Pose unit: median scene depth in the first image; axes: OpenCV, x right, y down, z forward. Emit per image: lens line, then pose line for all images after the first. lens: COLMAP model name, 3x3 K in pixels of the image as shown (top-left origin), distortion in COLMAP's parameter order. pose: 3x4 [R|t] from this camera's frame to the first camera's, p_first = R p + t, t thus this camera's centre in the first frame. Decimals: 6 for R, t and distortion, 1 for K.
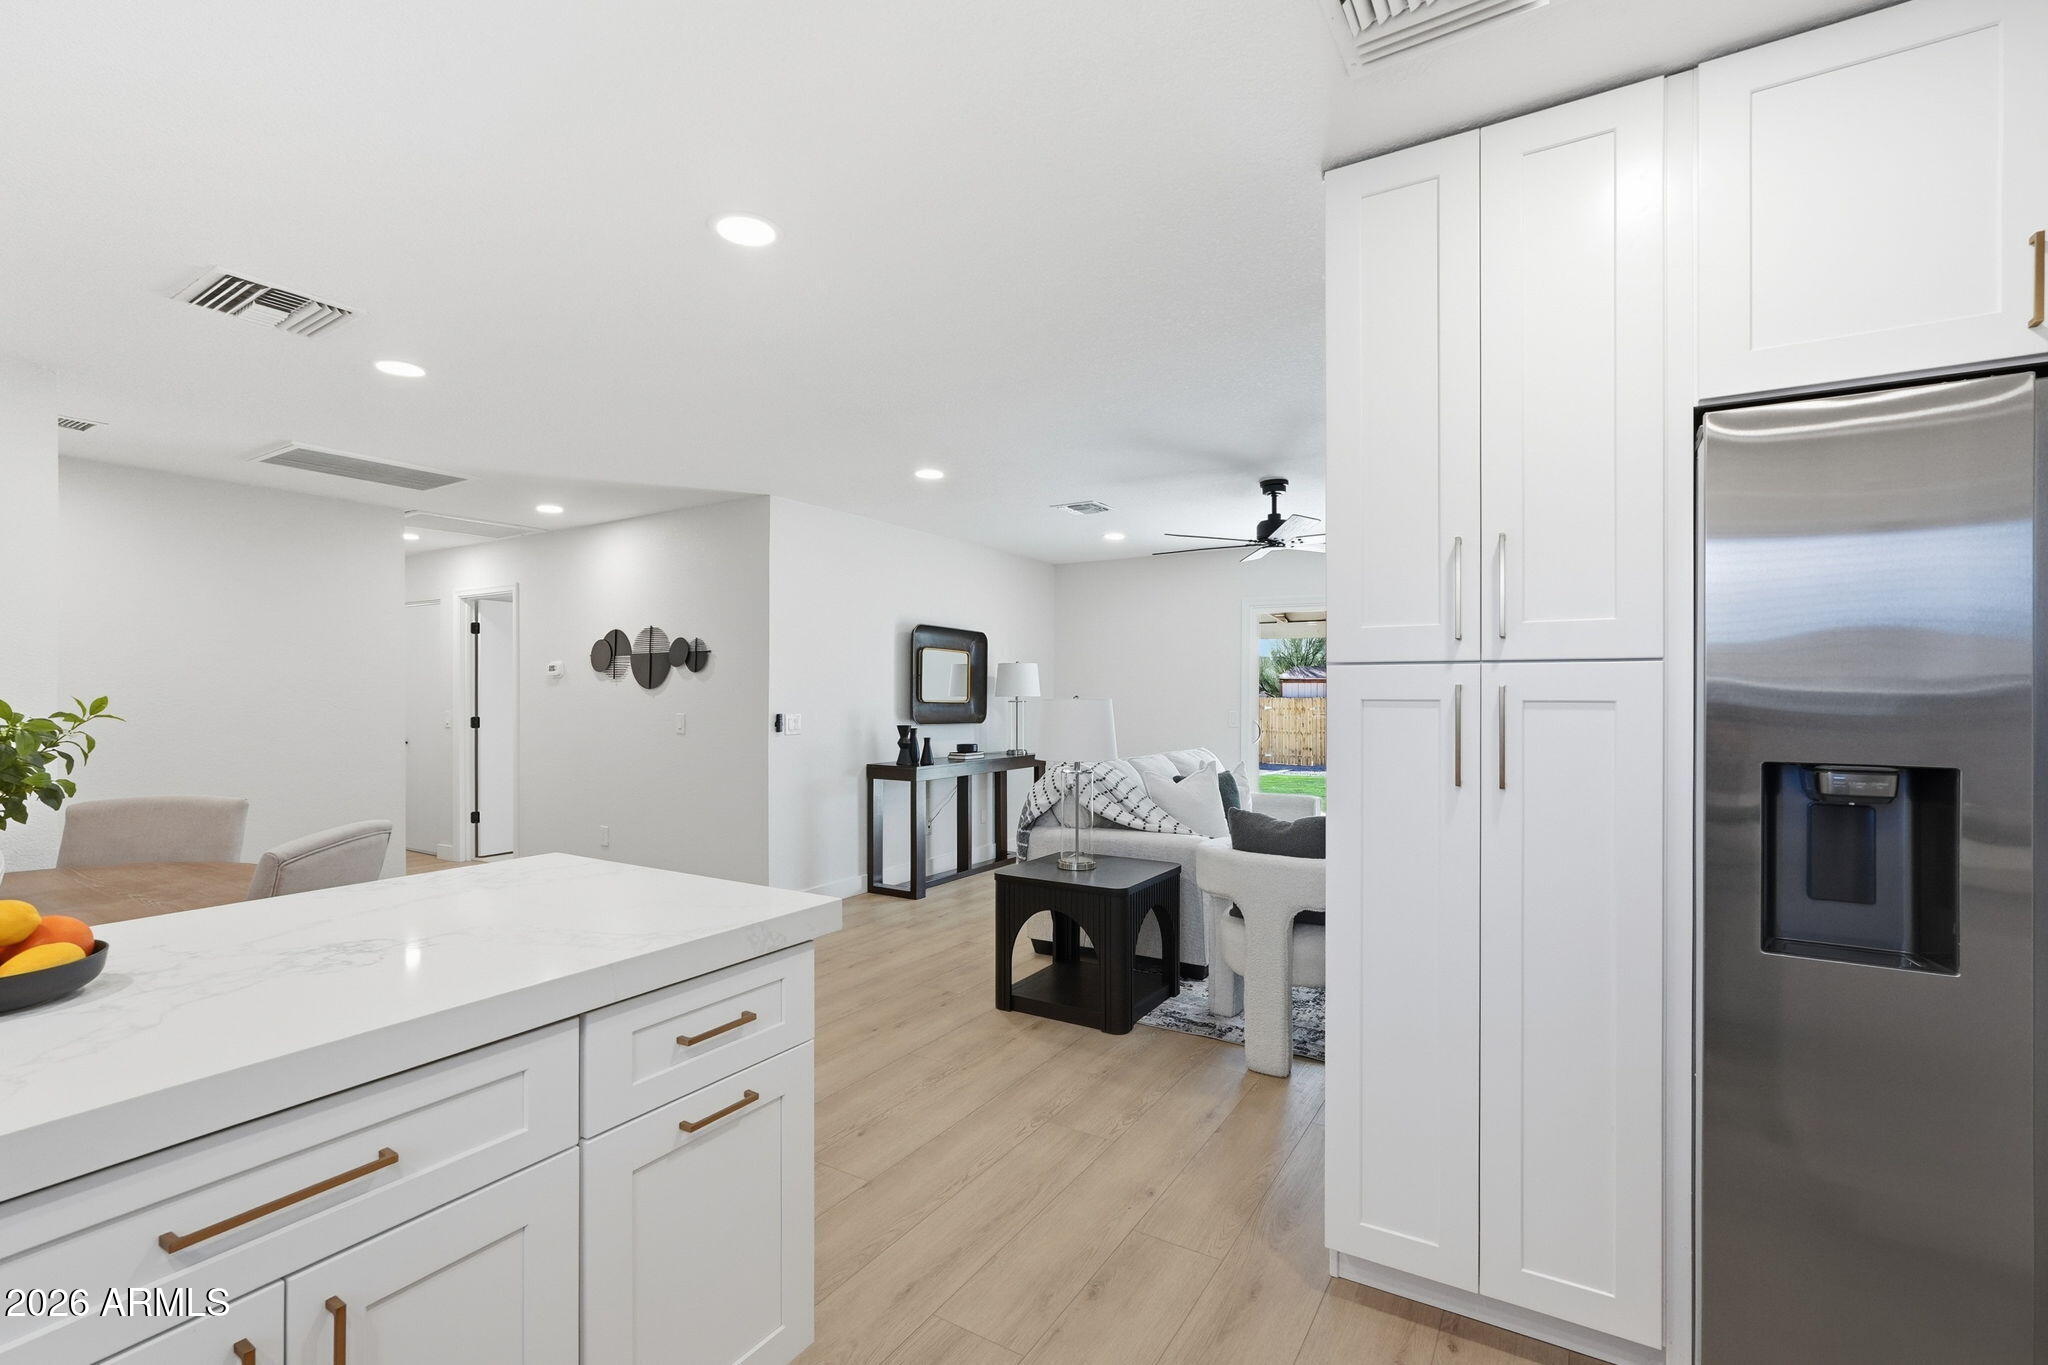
lens RADIAL K [[917.4, 0, 1022.5], [0, 917.4, 693.9], [0, 0, 1]] dist [-0.000560, 0.000041]
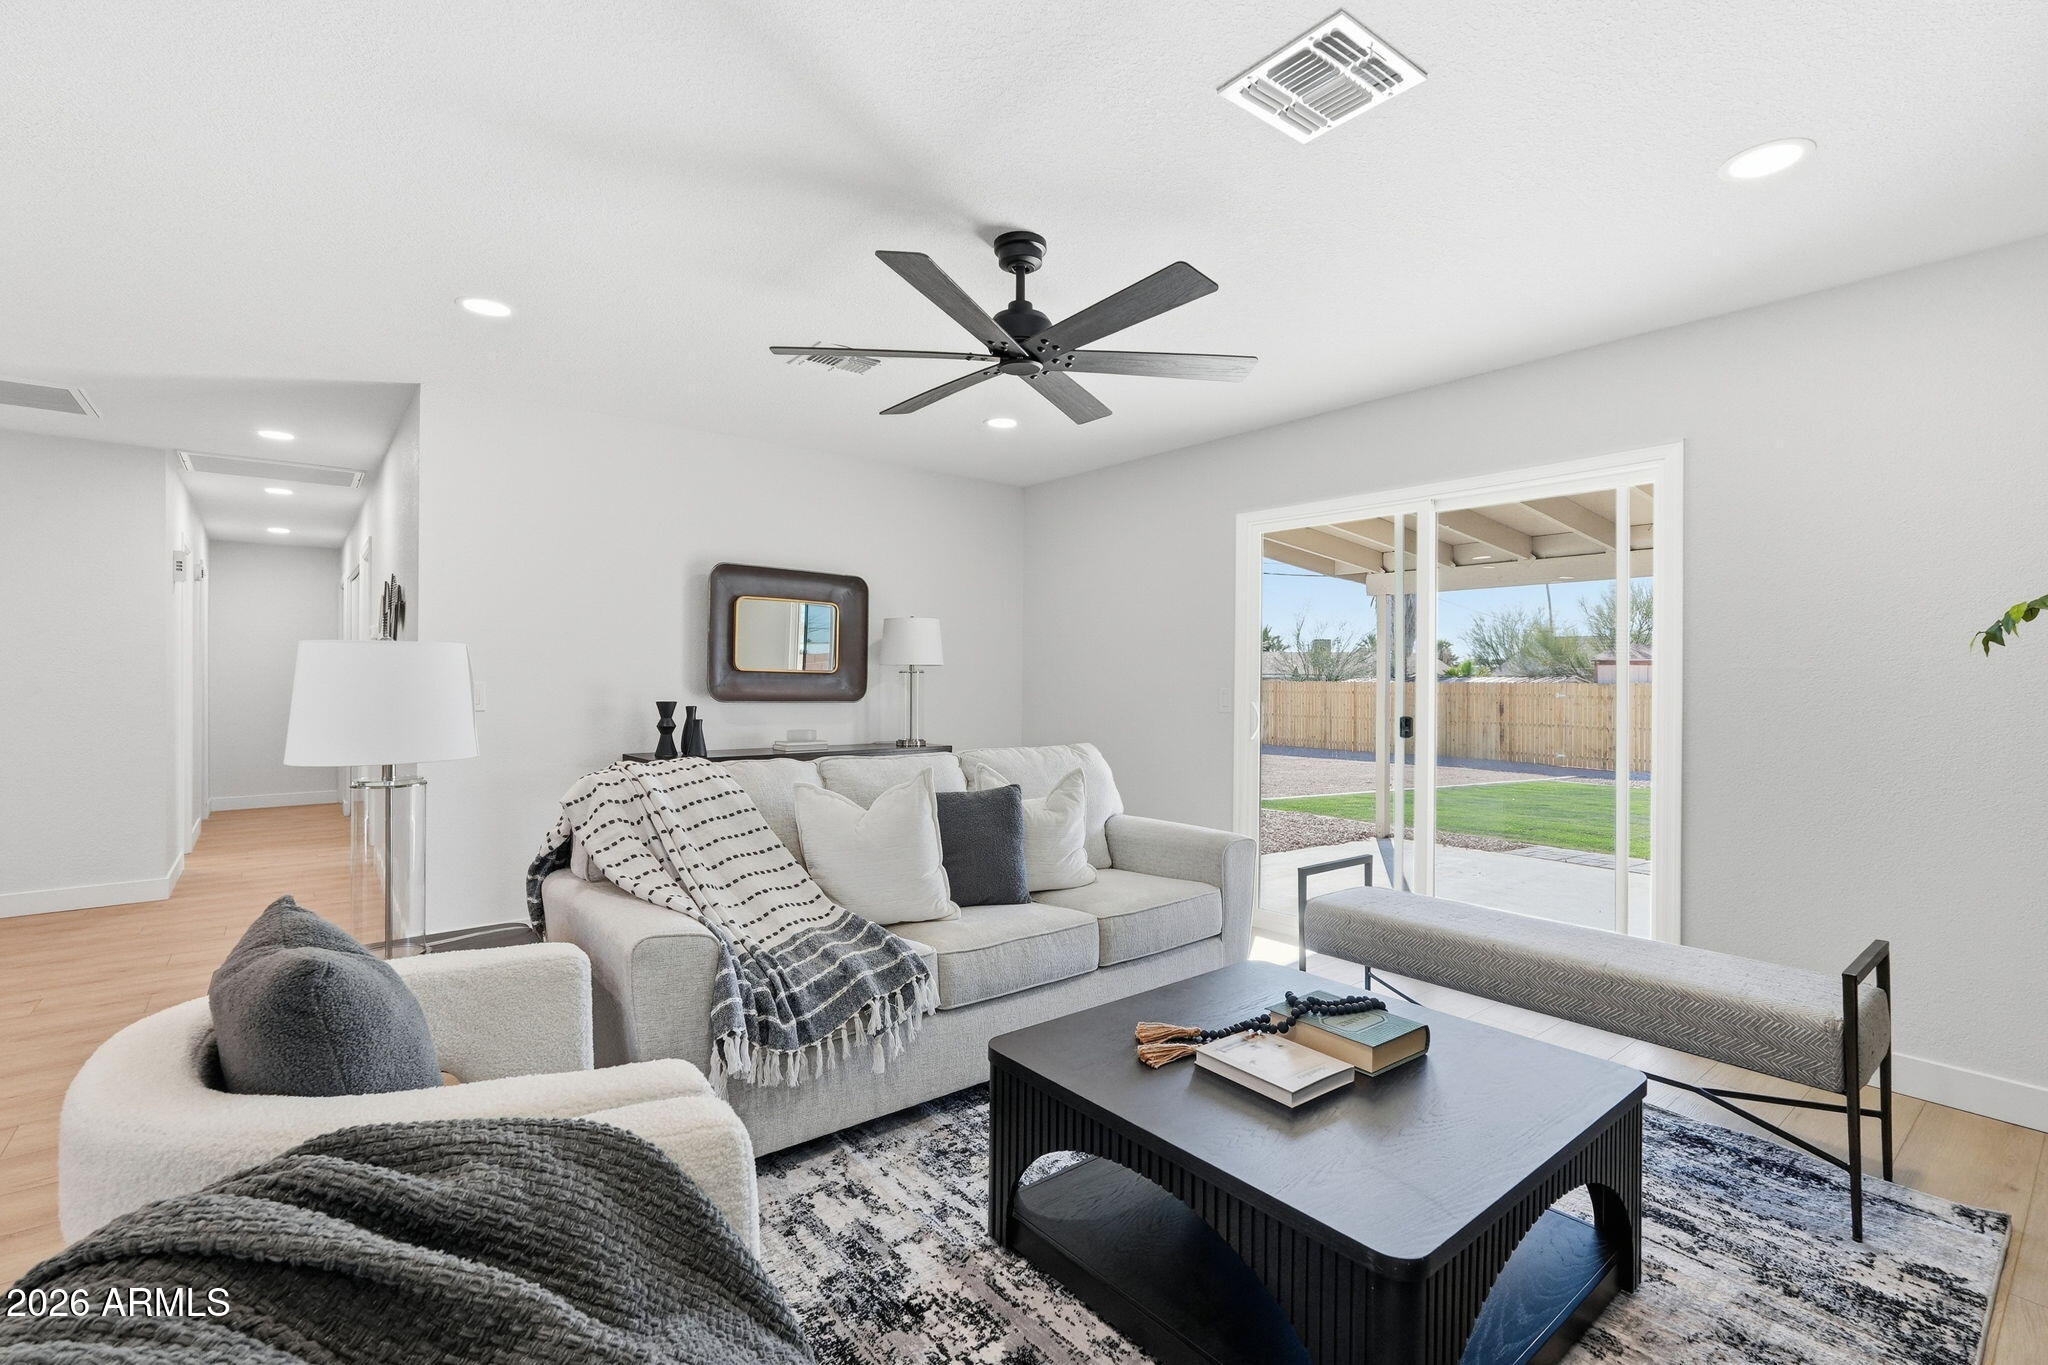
lens RADIAL K [[917.4, 0, 1028.3], [0, 917.4, 677.0], [0, 0, 1]] dist [-0.000560, 0.000041]
pose [[0.941936, 0.004310, -0.335766, 0.336114], [-0.005783, 0.999978, -0.003387, 0.014055], [0.335744, 0.005132, 0.941939, 0.374681]]
